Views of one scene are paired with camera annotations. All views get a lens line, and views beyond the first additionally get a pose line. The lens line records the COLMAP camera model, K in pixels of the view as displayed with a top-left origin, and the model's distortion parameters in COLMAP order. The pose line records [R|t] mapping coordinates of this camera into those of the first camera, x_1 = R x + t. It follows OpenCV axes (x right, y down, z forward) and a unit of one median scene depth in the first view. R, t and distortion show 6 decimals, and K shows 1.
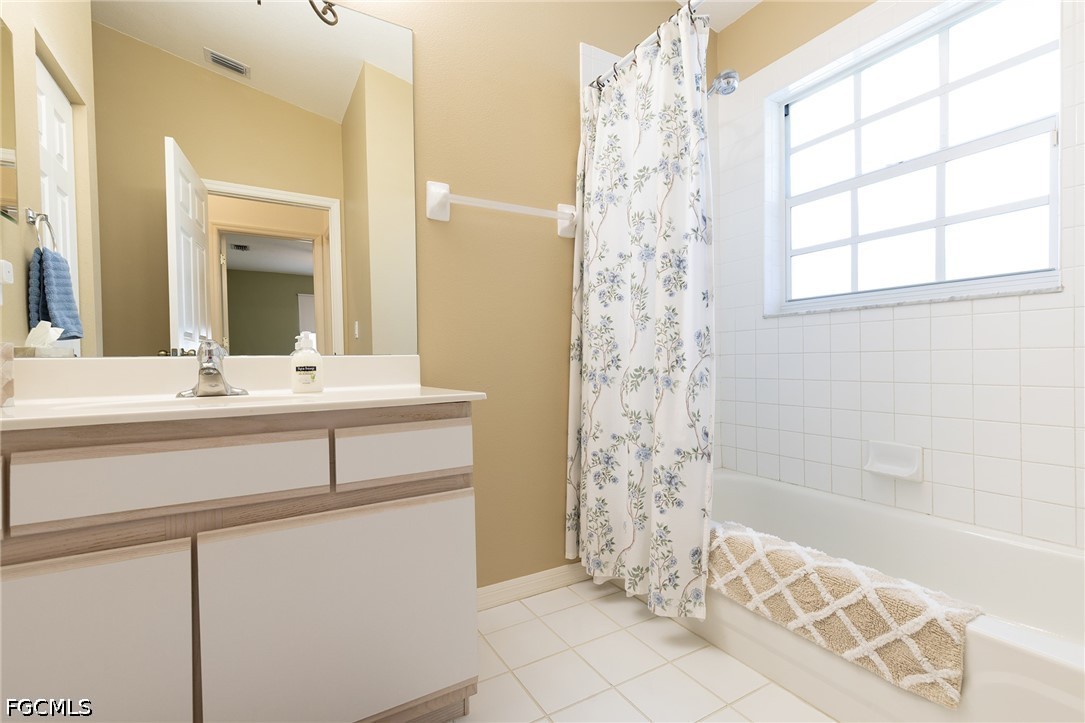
lens RADIAL K [[499.5, 0, 541.4], [0, 499.5, 357.3], [0, 0, 1]] dist [0.004888, -0.001082]
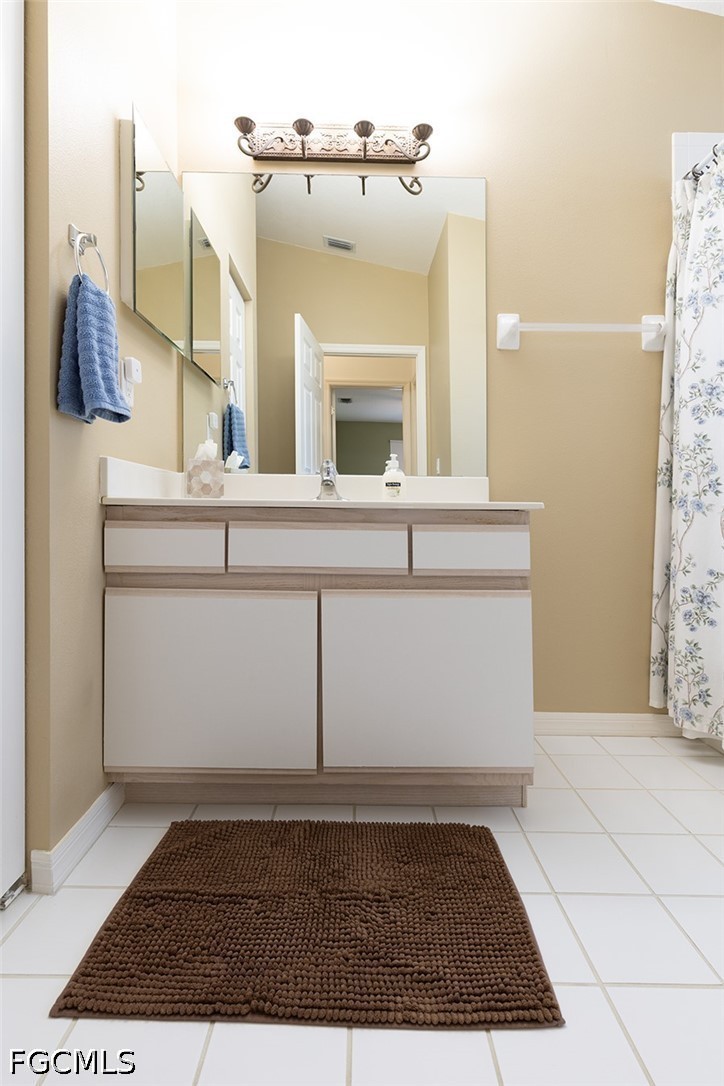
lens RADIAL K [[509.5, 0, 359.0], [0, 509.5, 503.1], [0, 0, 1]] dist [0.000961, -0.000818]
pose [[0.871810, 0.016765, -0.489557, 0.044751], [-0.012811, 0.999853, 0.011427, 0.036797], [0.489677, -0.003691, 0.871896, -0.084365]]
